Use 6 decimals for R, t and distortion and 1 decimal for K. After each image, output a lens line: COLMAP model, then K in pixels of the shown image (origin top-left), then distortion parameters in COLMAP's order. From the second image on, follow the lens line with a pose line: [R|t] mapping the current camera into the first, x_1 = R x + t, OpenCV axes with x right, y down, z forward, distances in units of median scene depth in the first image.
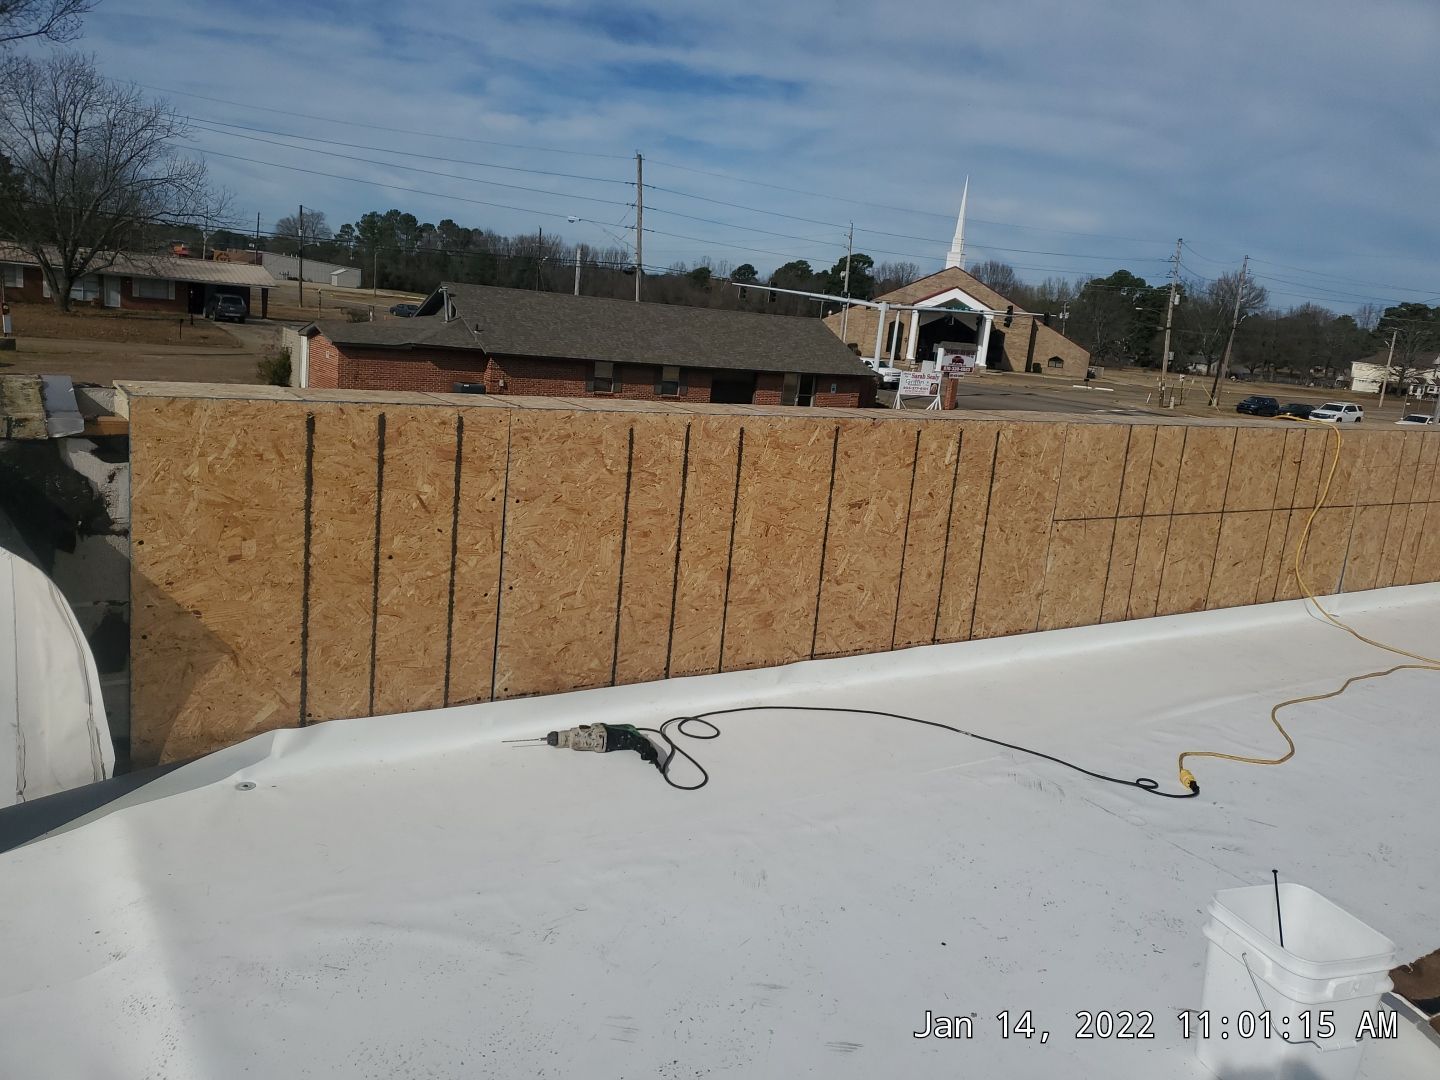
lens RADIAL K [[1115.8, 0, 713.8], [0, 1115.8, 515.2], [0, 0, 1]] dist [0.035906, -0.039041]
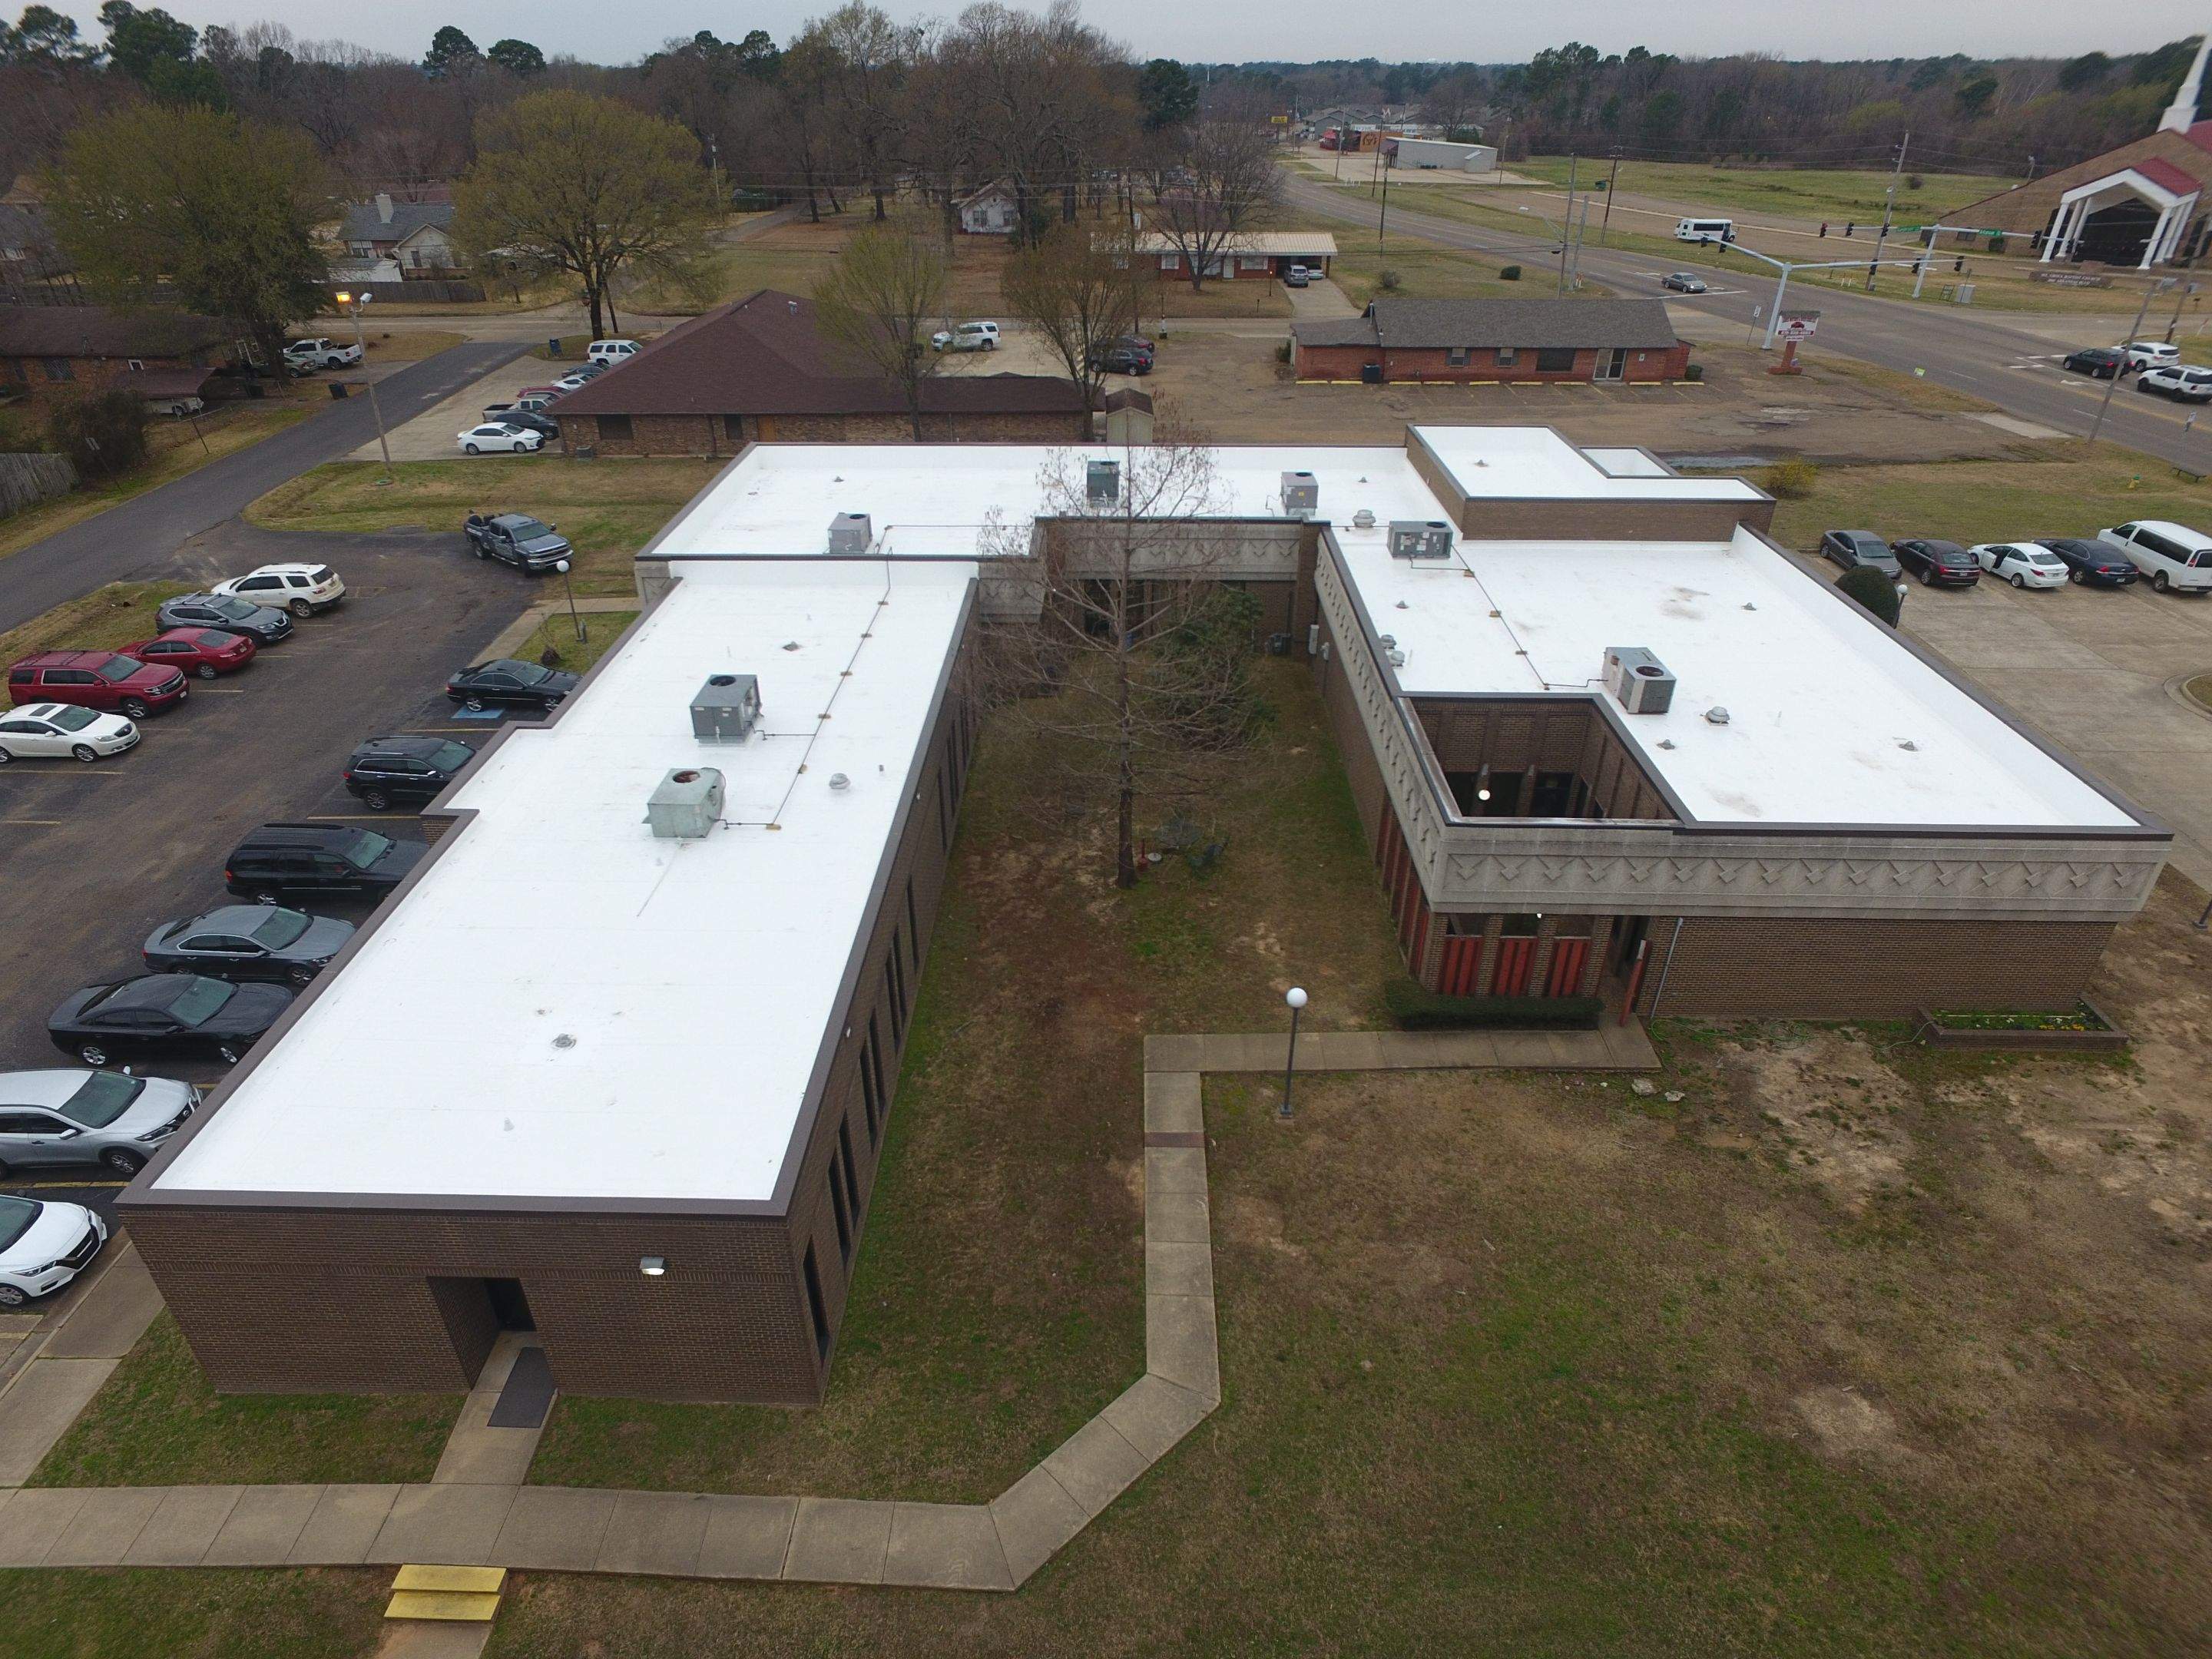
lens RADIAL K [[1283.5, 0, 1092.6], [0, 1283.5, 846.0], [0, 0, 1]] dist [-0.015480, 0.016687]
pose [[0.813441, 0.216086, -0.540019, 0.548070], [-0.032725, 0.943962, 0.328428, -0.036930], [0.580726, -0.249485, 0.774929, -0.834250]]
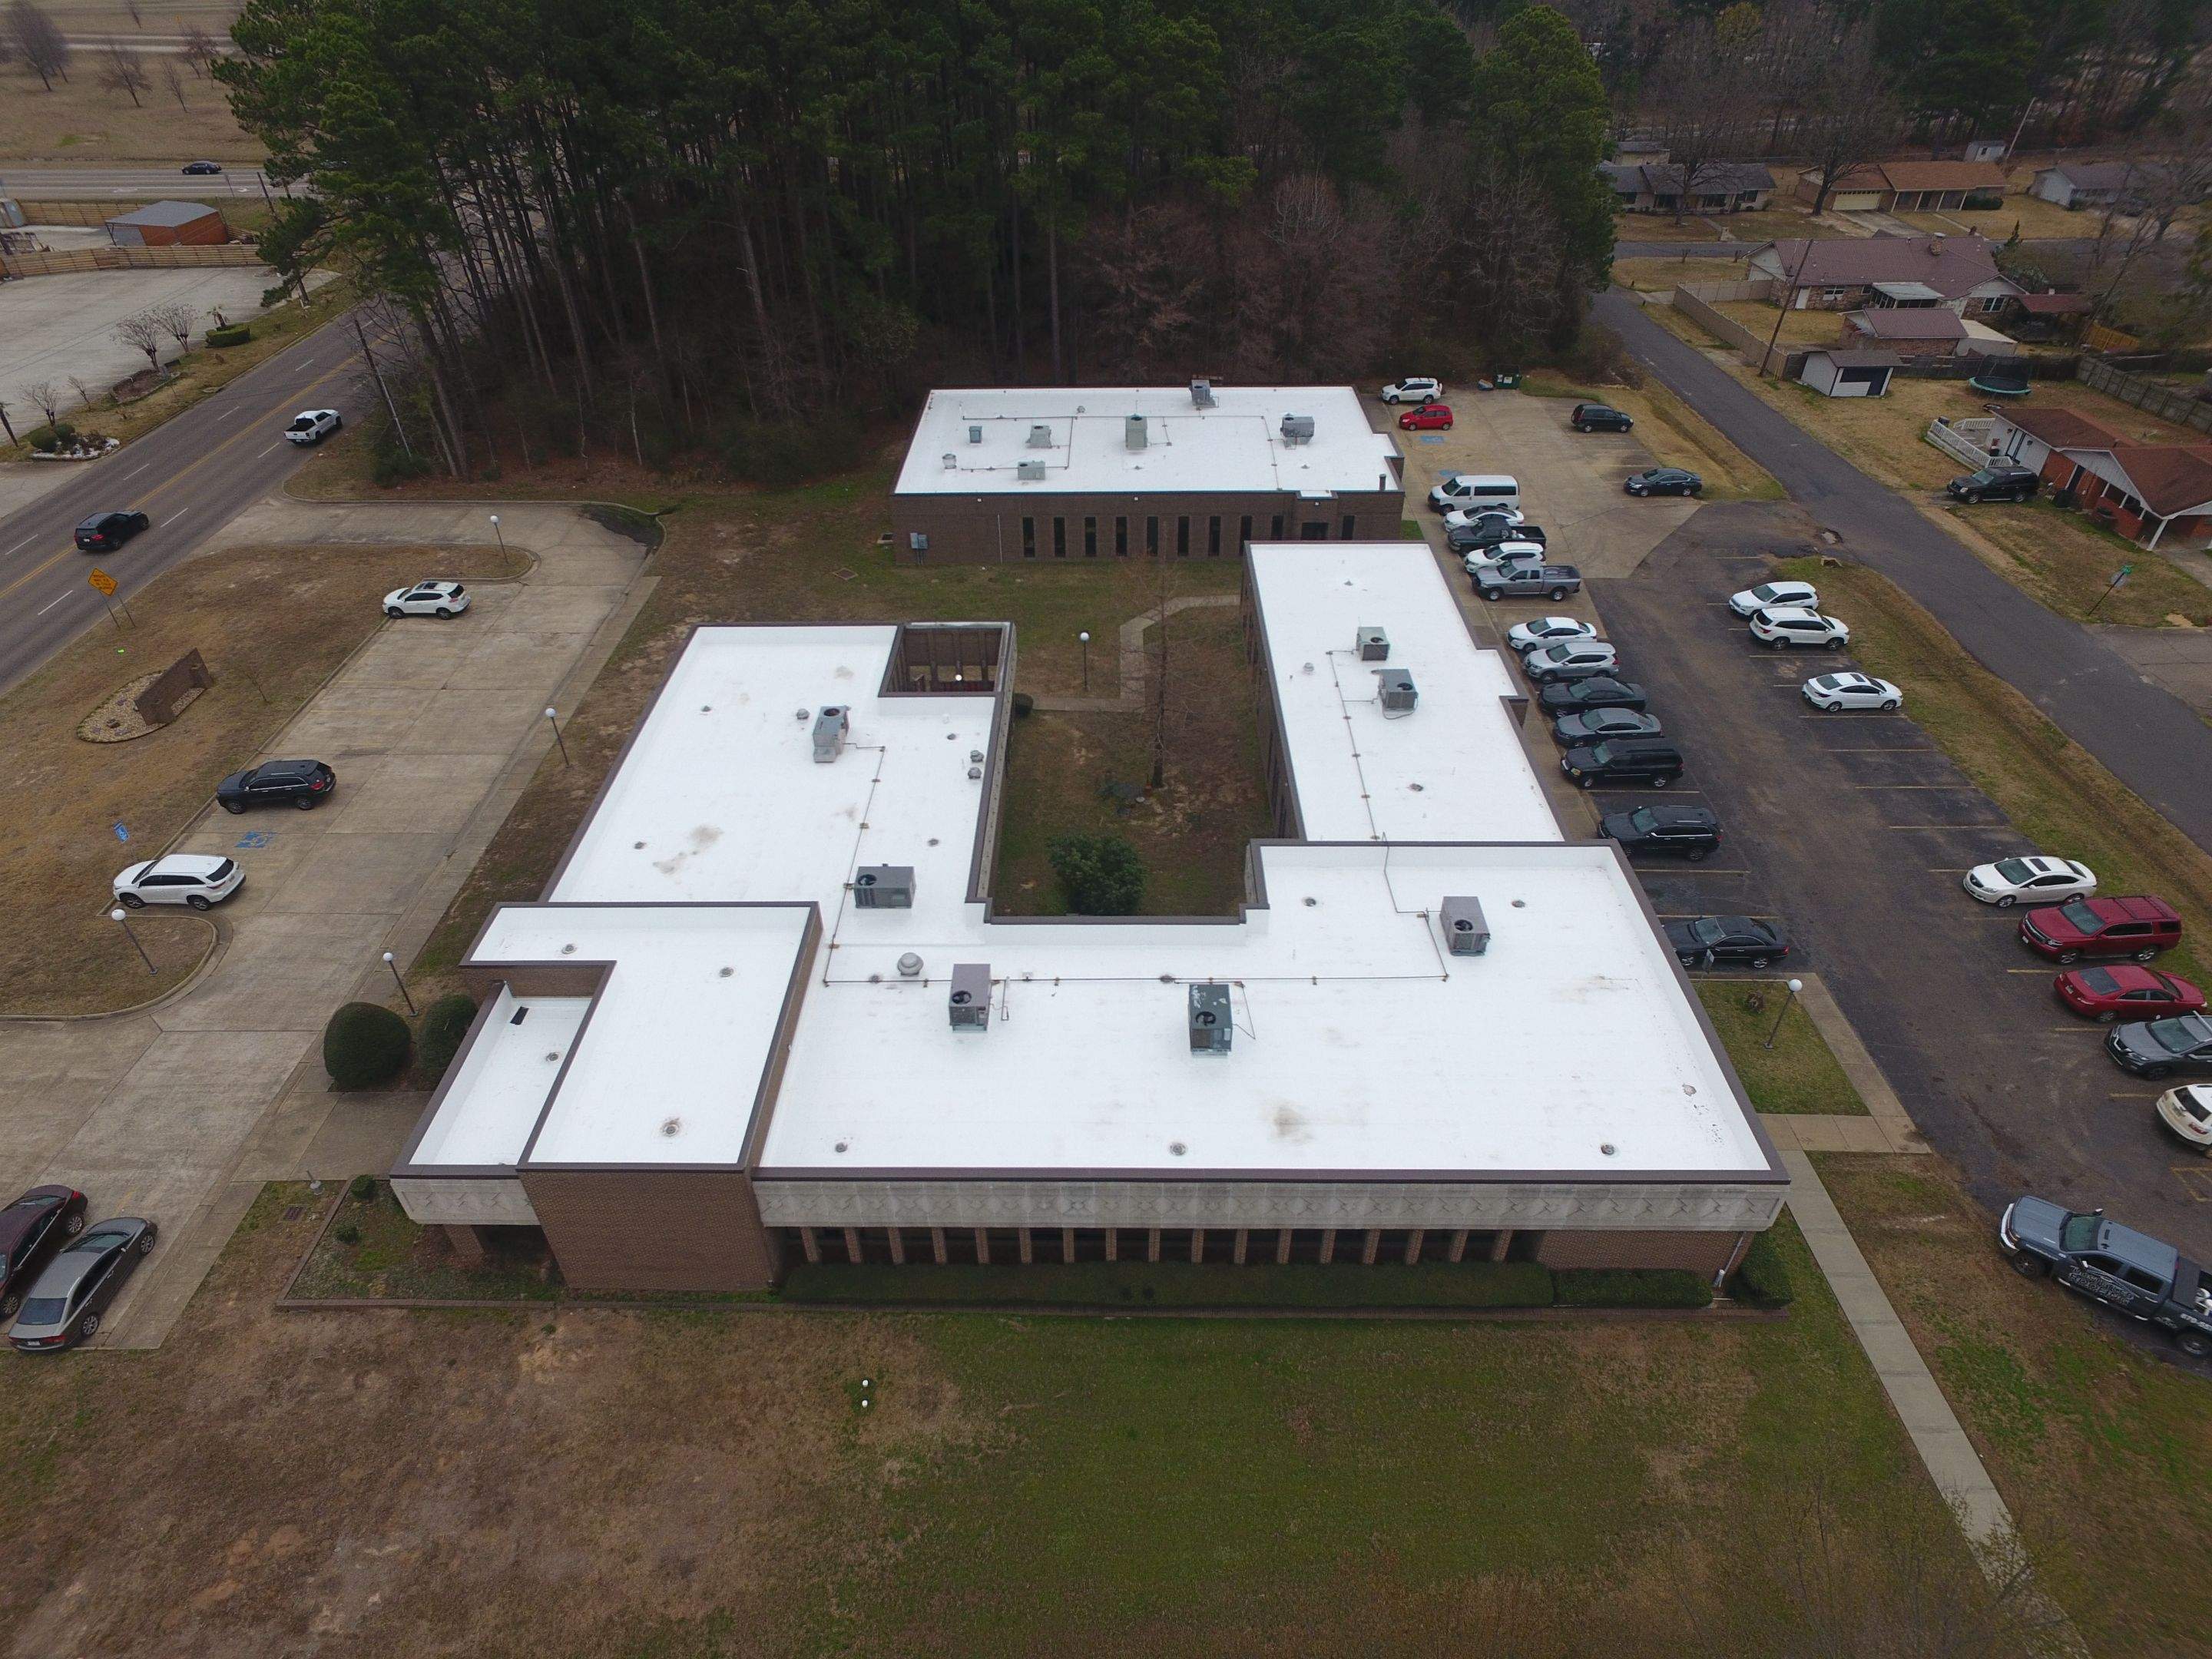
lens RADIAL K [[1283.5, 0, 1091.6], [0, 1283.5, 846.8], [0, 0, 1]] dist [-0.015480, 0.016687]
pose [[-0.820265, -0.411836, 0.396934, -0.186779], [0.043943, 0.646535, 0.761617, -0.600205], [-0.570293, 0.642170, -0.512233, 0.287355]]
